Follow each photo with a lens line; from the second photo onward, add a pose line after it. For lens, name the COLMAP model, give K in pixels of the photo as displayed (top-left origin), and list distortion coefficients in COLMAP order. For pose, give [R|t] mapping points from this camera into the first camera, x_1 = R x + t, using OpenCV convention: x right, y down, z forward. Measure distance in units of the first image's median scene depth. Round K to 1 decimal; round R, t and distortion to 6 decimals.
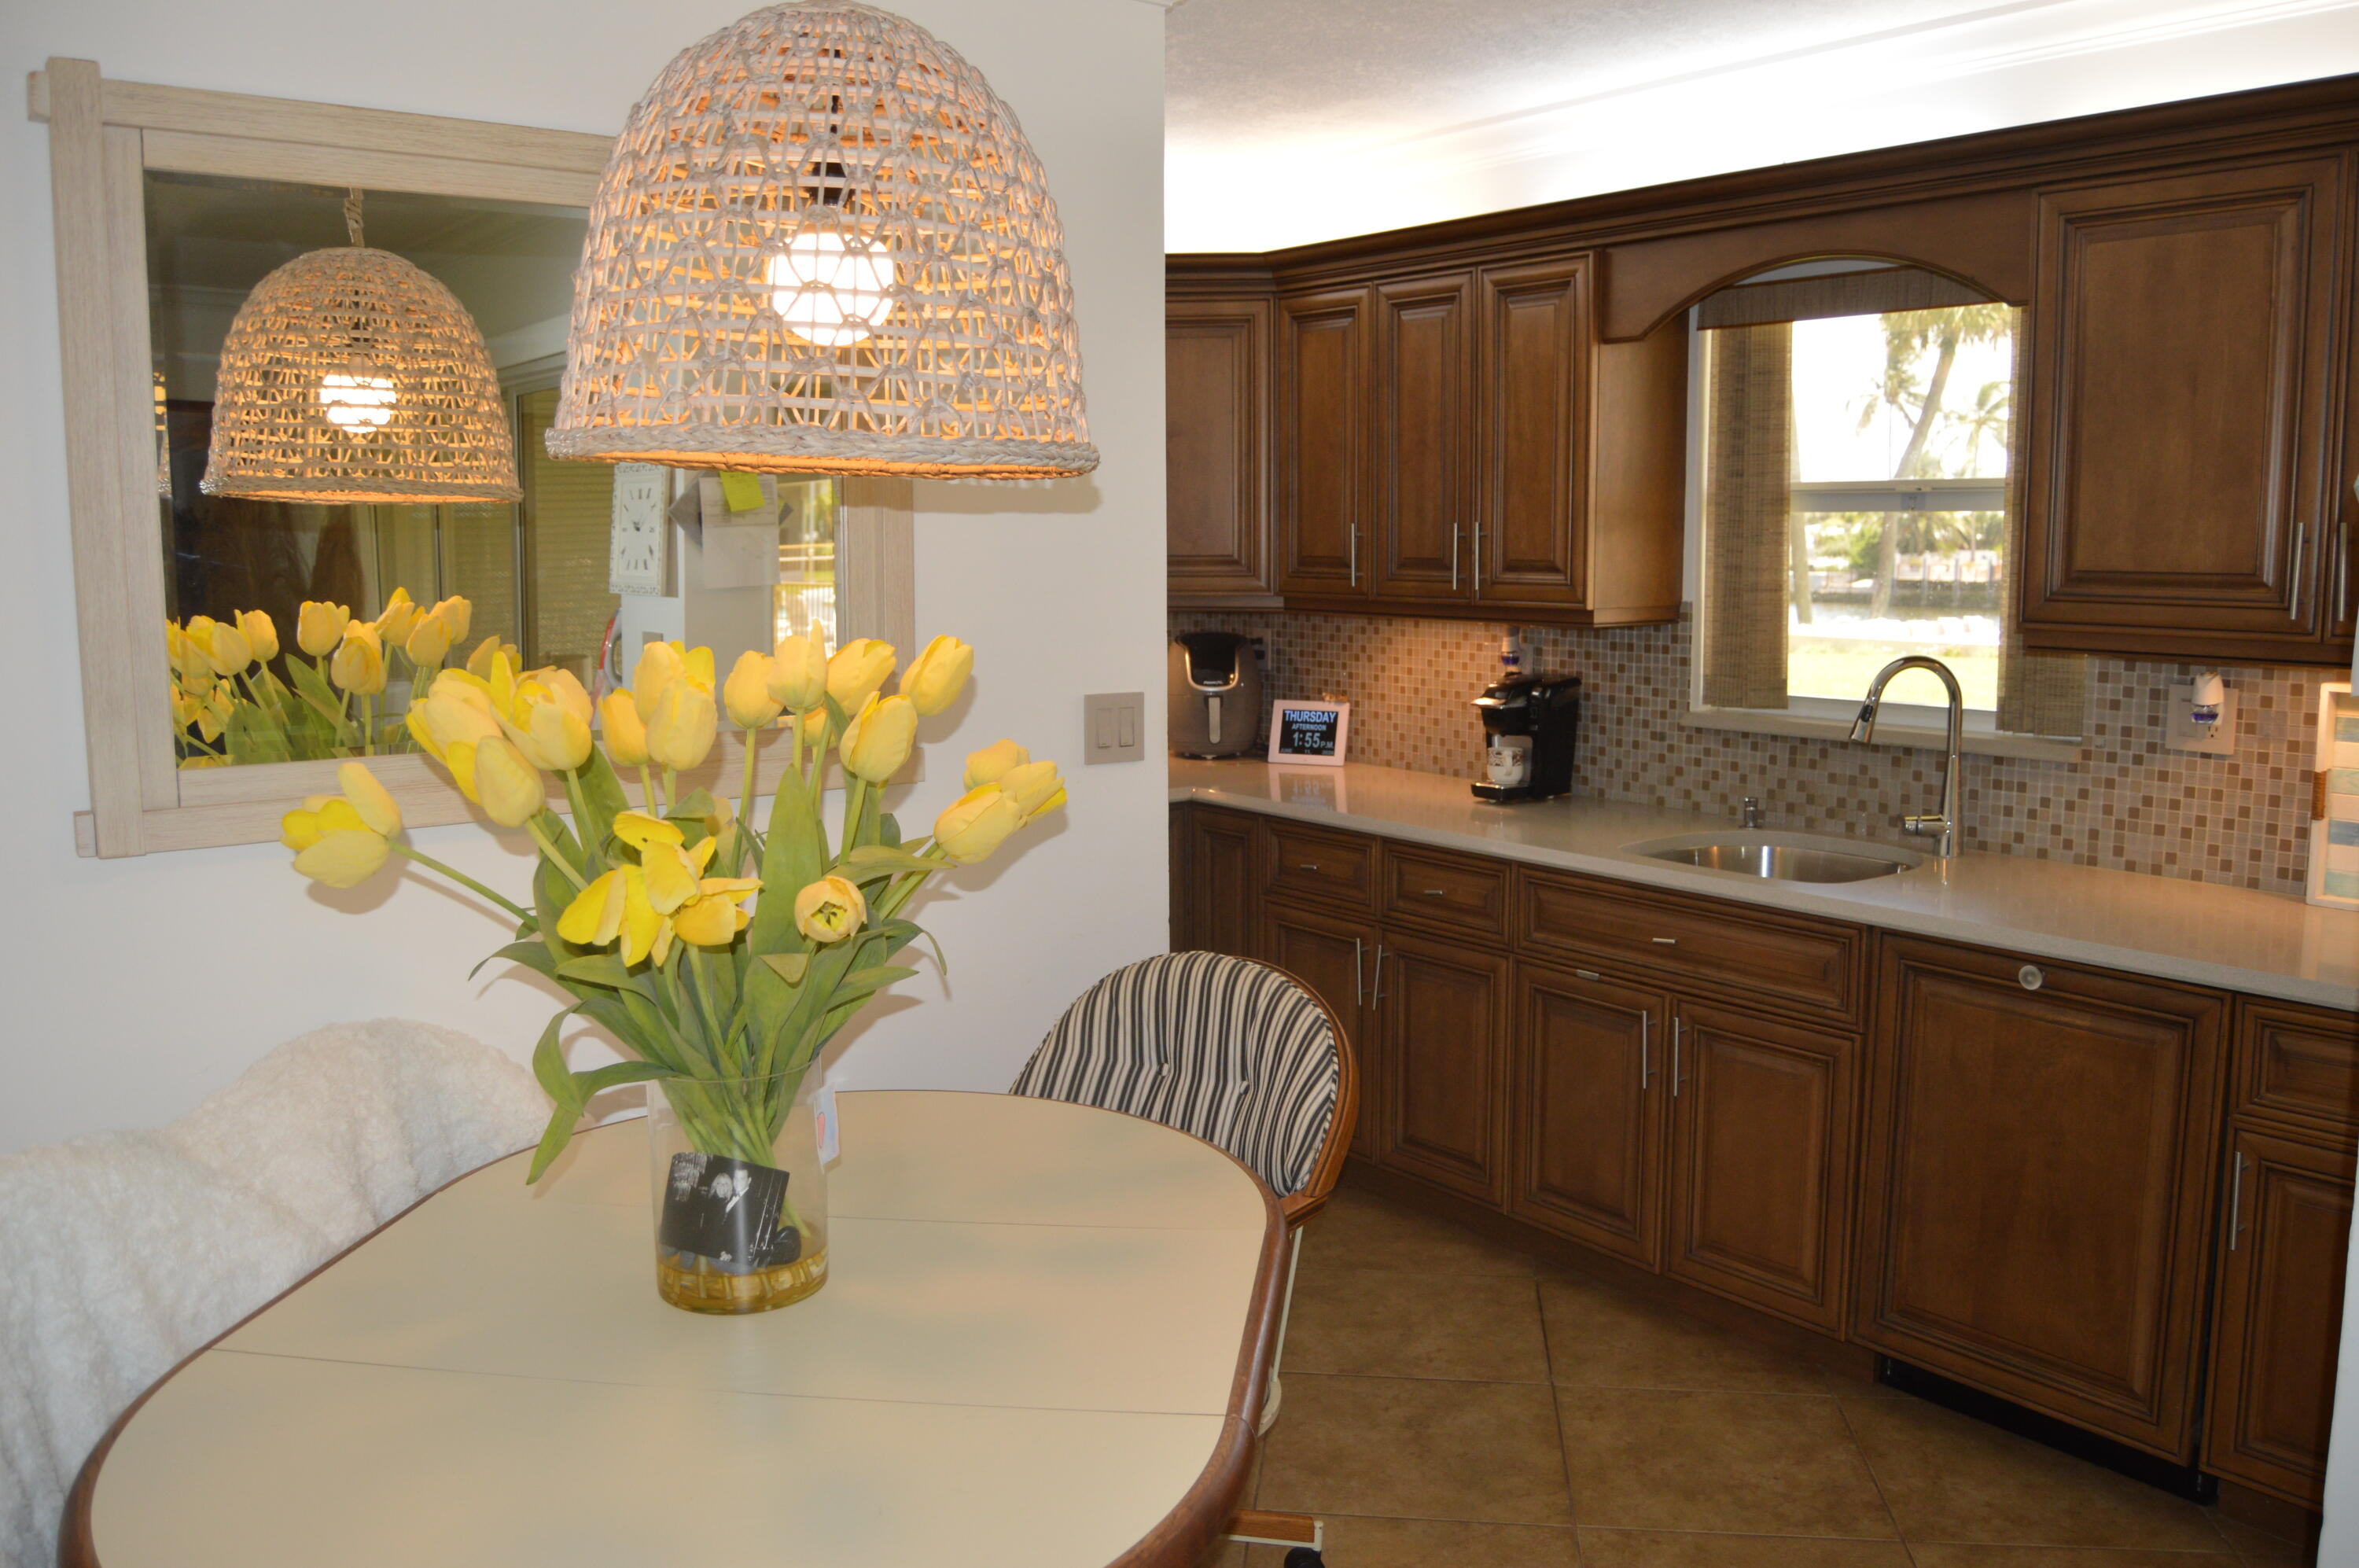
lens RADIAL K [[1871.7, 0, 1195.8], [0, 1871.7, 787.6], [0, 0, 1]] dist [-0.096088, 0.040764]
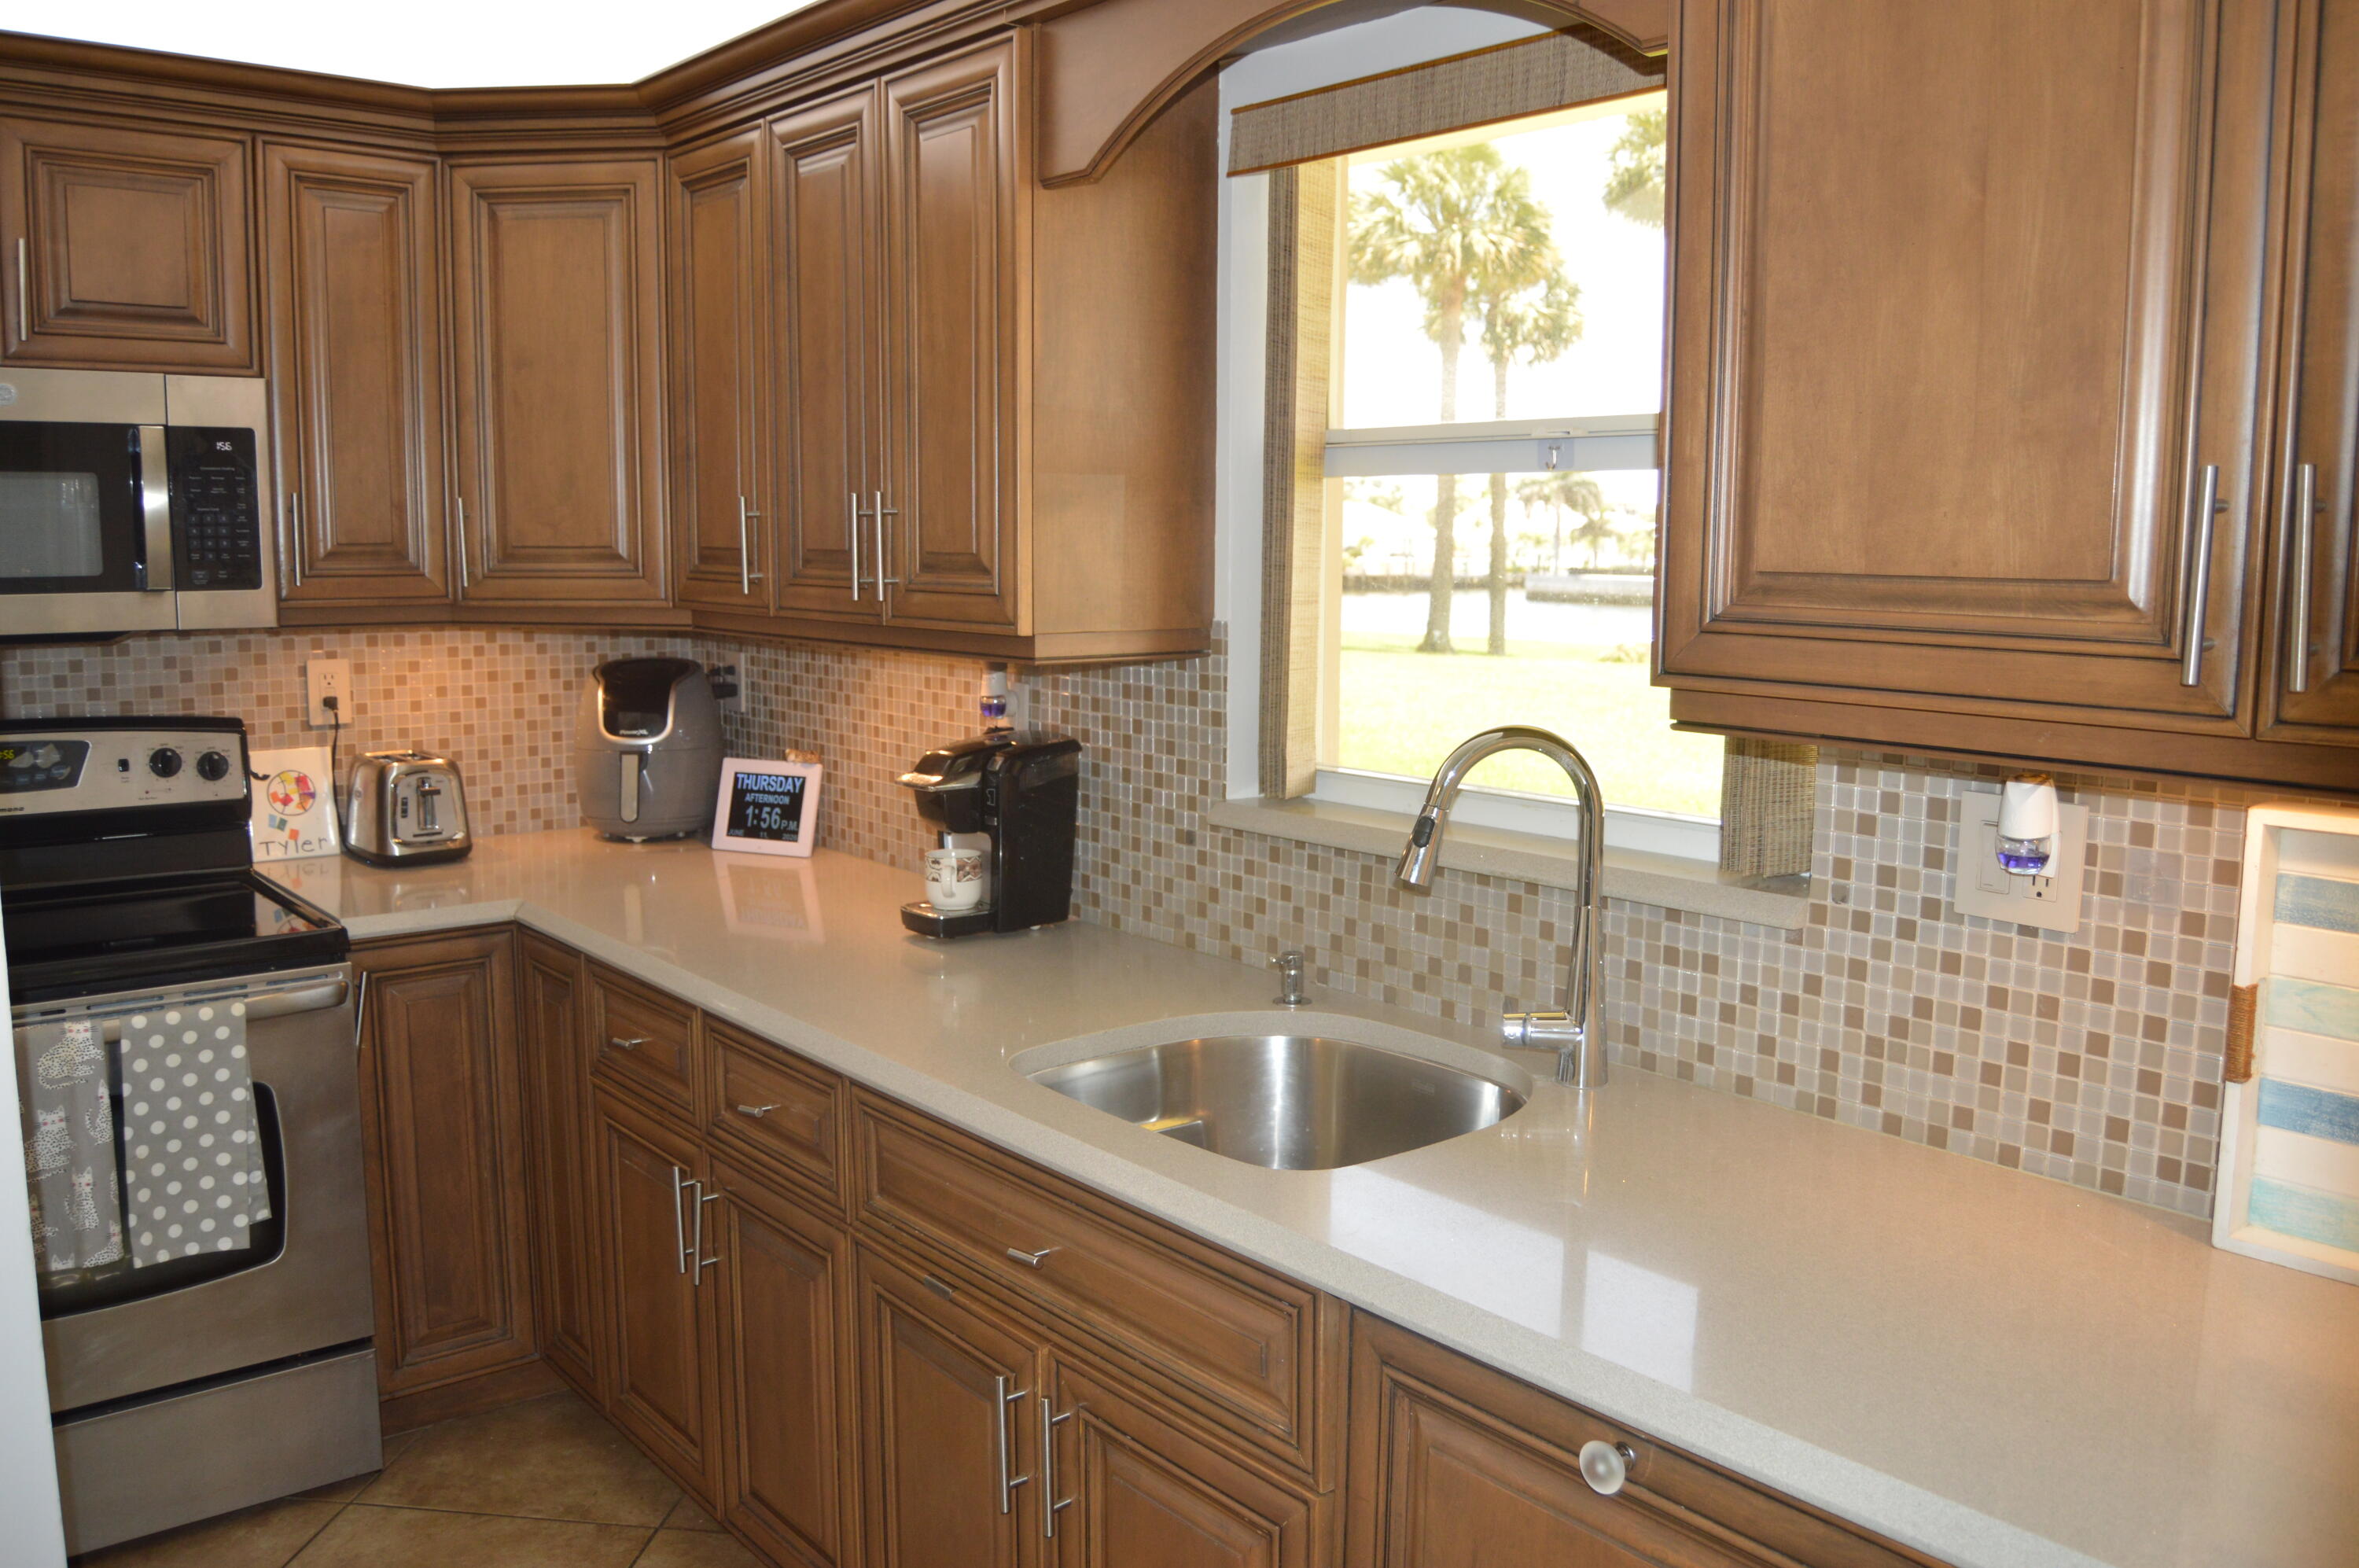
lens RADIAL K [[1871.7, 0, 1195.8], [0, 1871.7, 787.6], [0, 0, 1]] dist [-0.096088, 0.040764]
pose [[0.999386, 0.005937, 0.034521, 0.267040], [-0.005907, 0.999982, -0.000963, -0.050580], [-0.034526, 0.000758, 0.999404, 0.433515]]
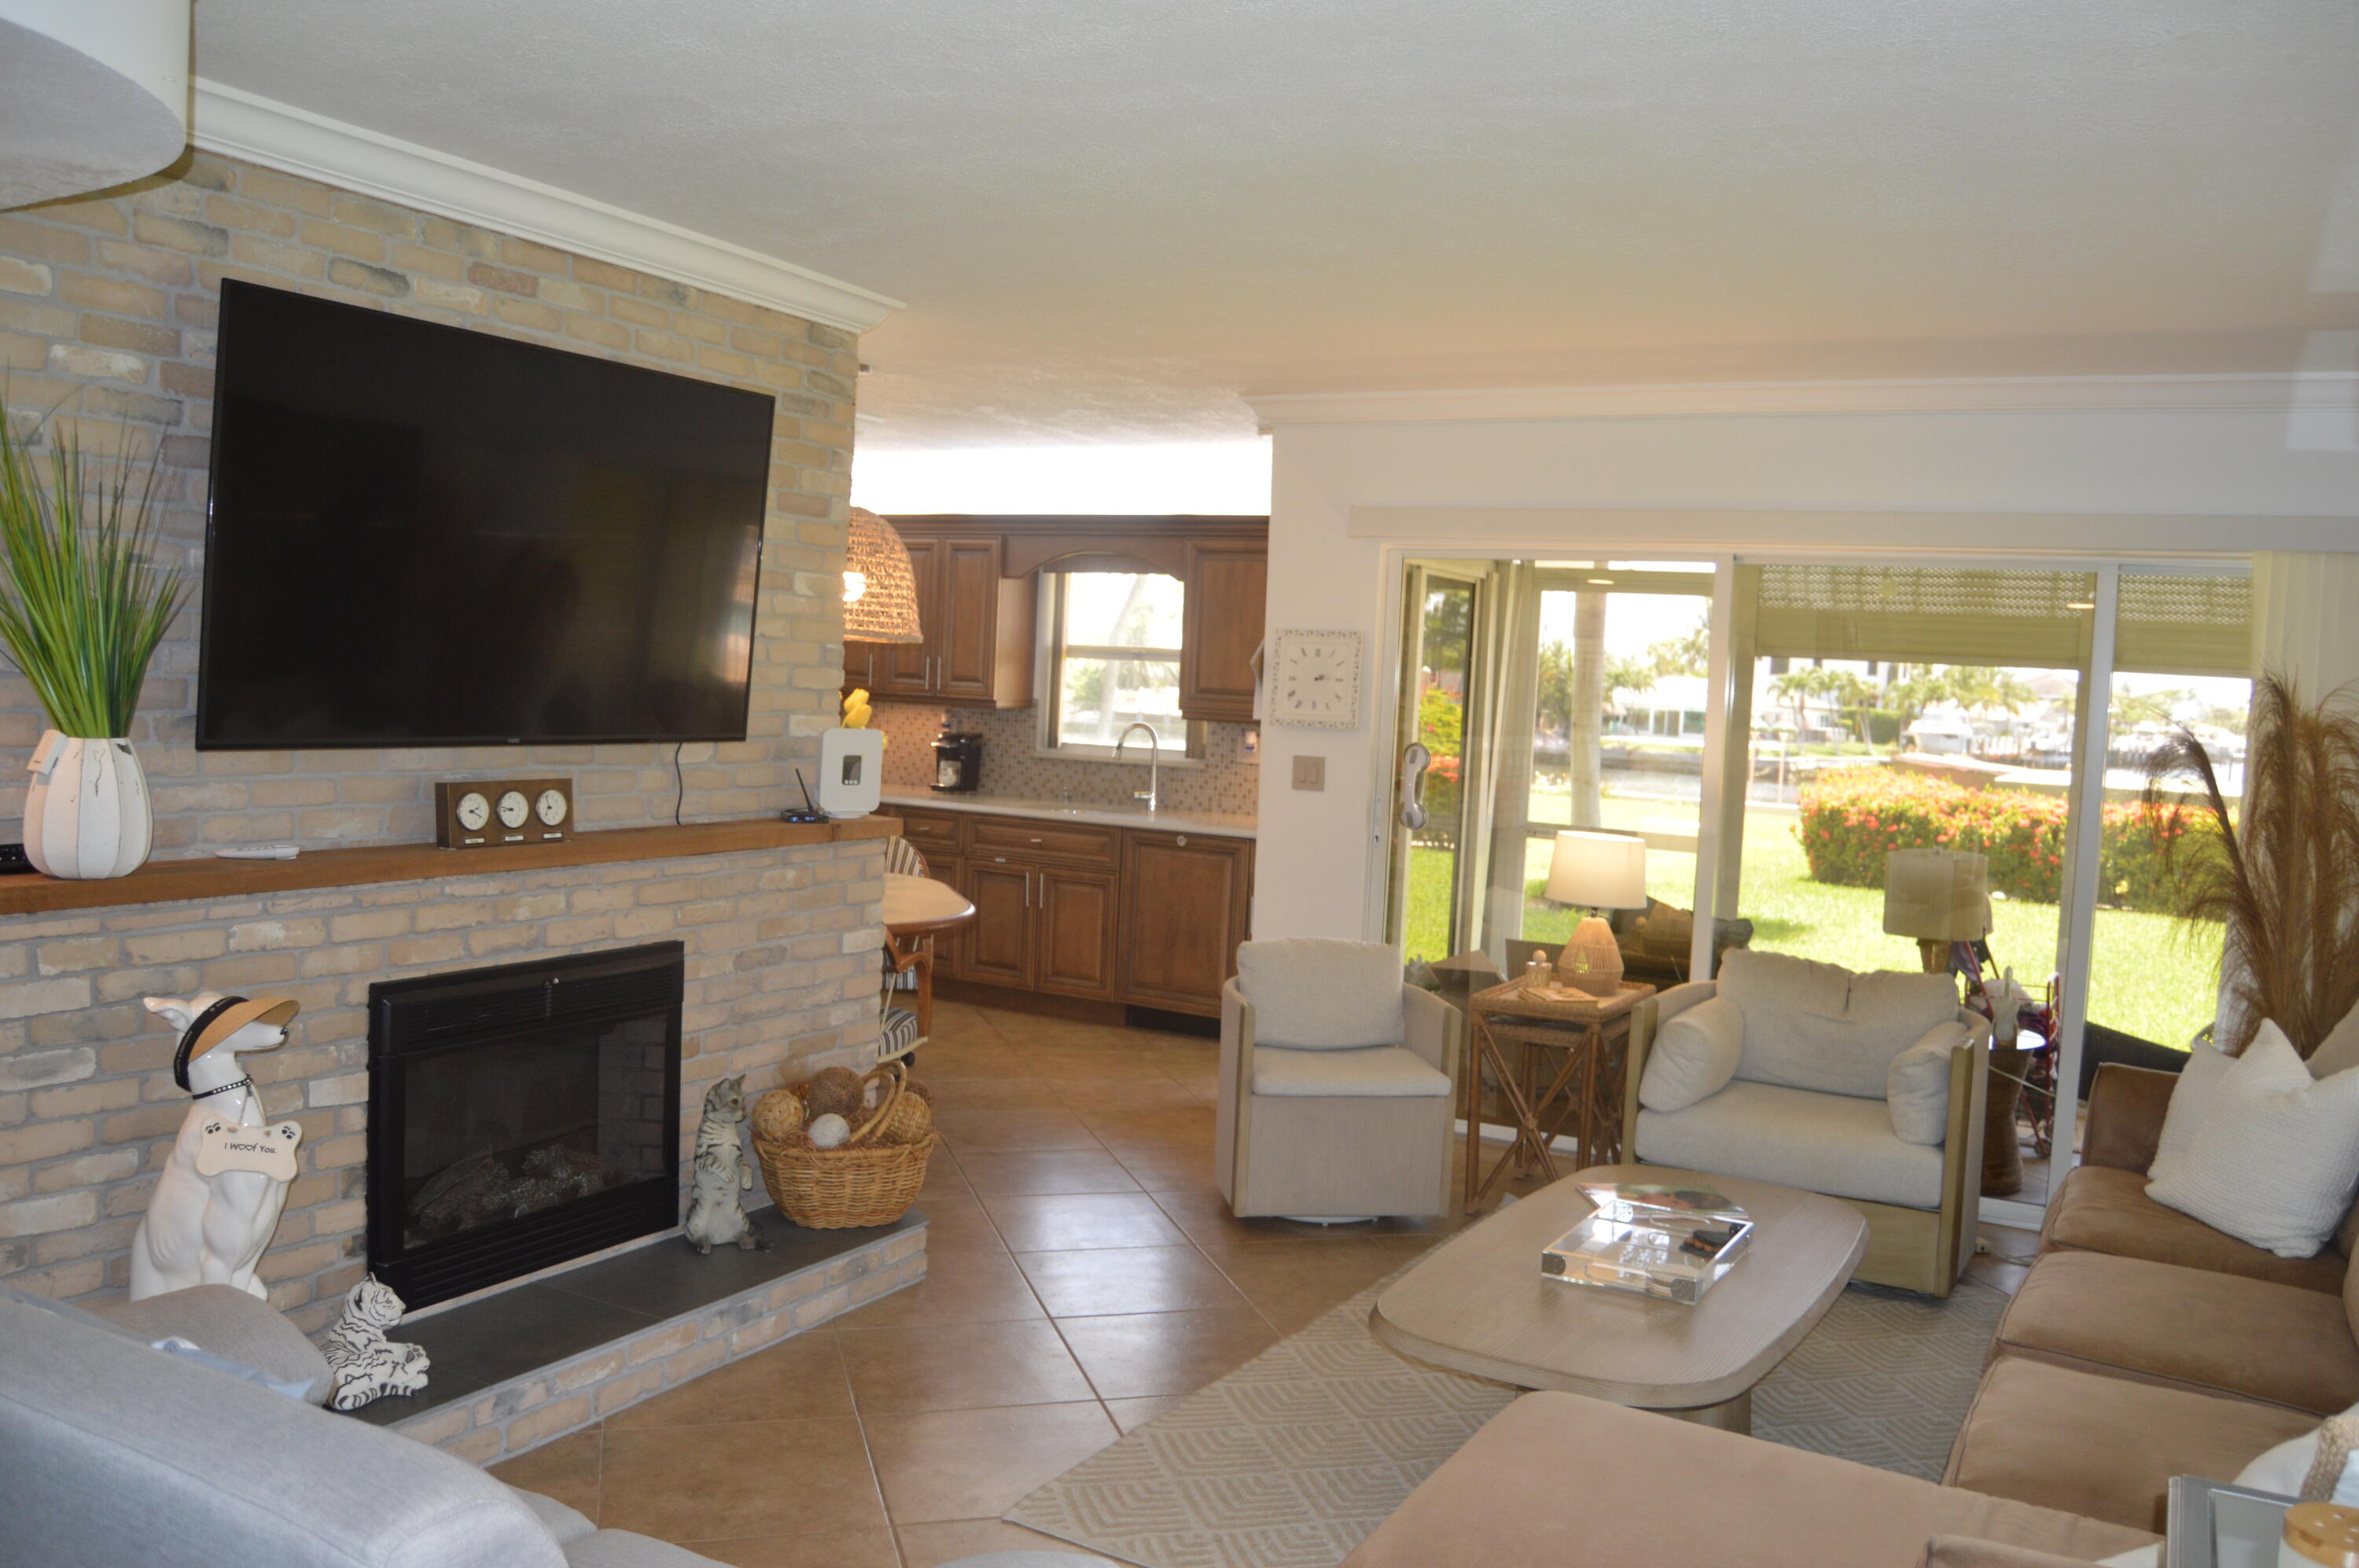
lens RADIAL K [[1871.7, 0, 1195.8], [0, 1871.7, 787.6], [0, 0, 1]] dist [-0.096088, 0.040764]
pose [[0.918048, 0.023366, 0.395780, -0.466874], [0.003012, 0.997822, -0.065896, 0.161940], [-0.396458, 0.061688, 0.915978, -1.162524]]
